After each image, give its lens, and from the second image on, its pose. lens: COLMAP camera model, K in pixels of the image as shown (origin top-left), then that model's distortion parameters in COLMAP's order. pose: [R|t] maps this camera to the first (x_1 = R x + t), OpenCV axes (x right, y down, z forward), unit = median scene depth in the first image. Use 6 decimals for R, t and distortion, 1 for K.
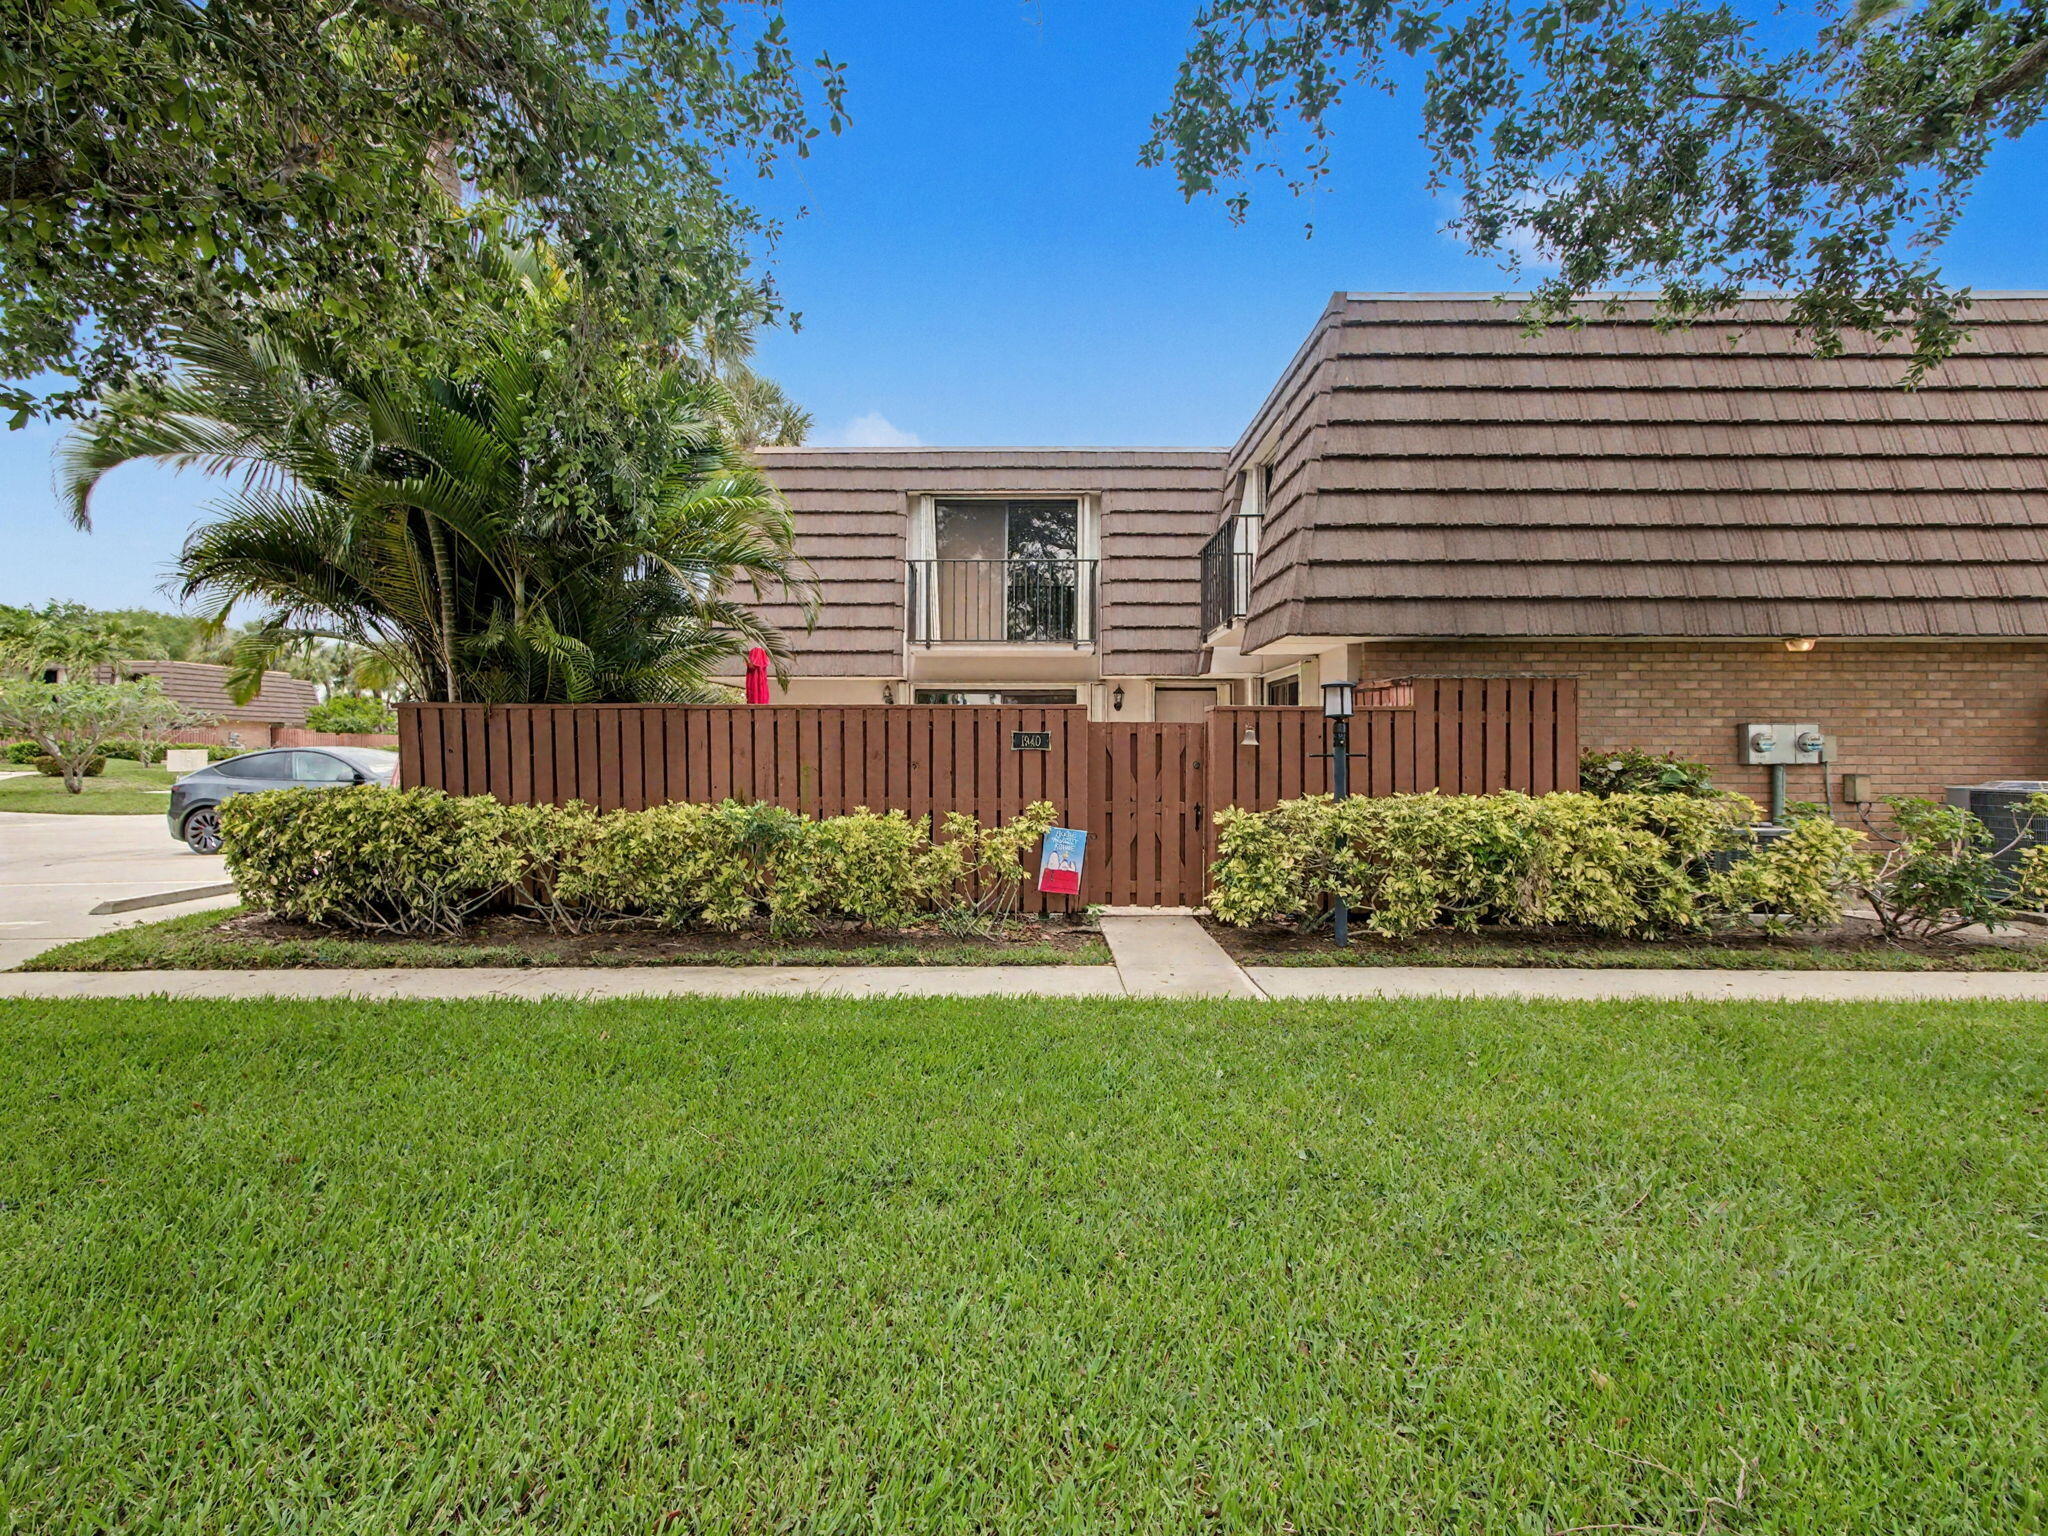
lens RADIAL K [[904.5, 0, 1014.1], [0, 904.5, 750.3], [0, 0, 1]] dist [-0.001332, -0.000130]
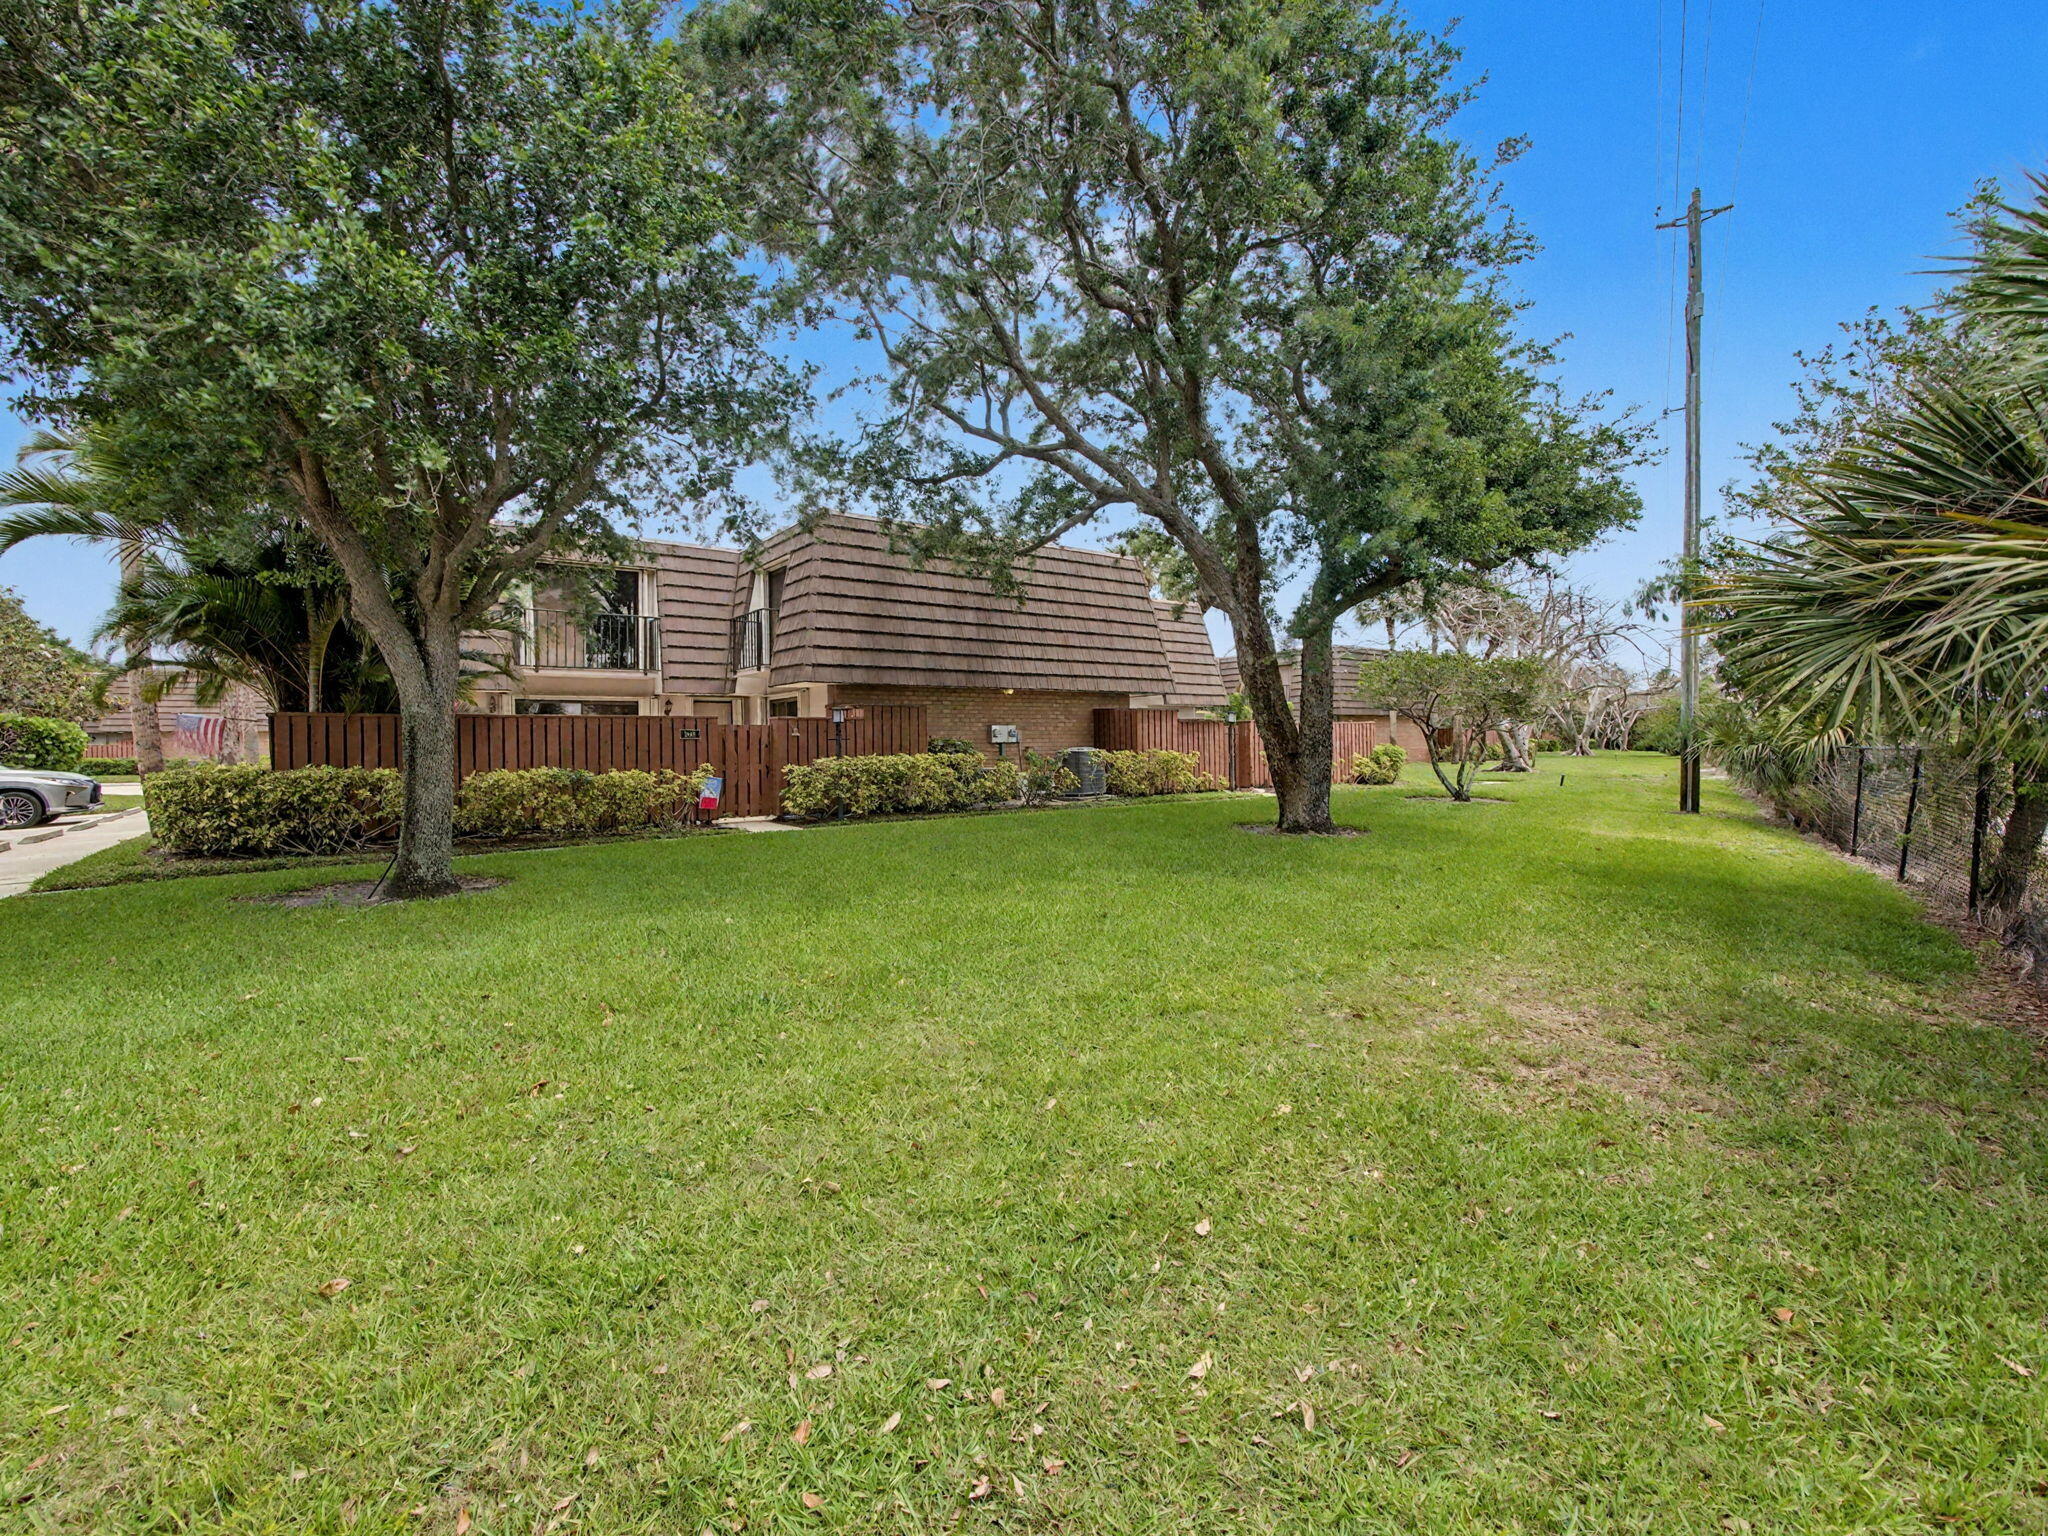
lens RADIAL K [[904.5, 0, 1018.1], [0, 904.5, 759.4], [0, 0, 1]] dist [-0.001332, -0.000130]
pose [[0.797247, -0.023491, 0.603196, -0.561664], [0.014469, 0.999699, 0.019808, 0.014783], [-0.603480, -0.007064, 0.797347, -0.942684]]
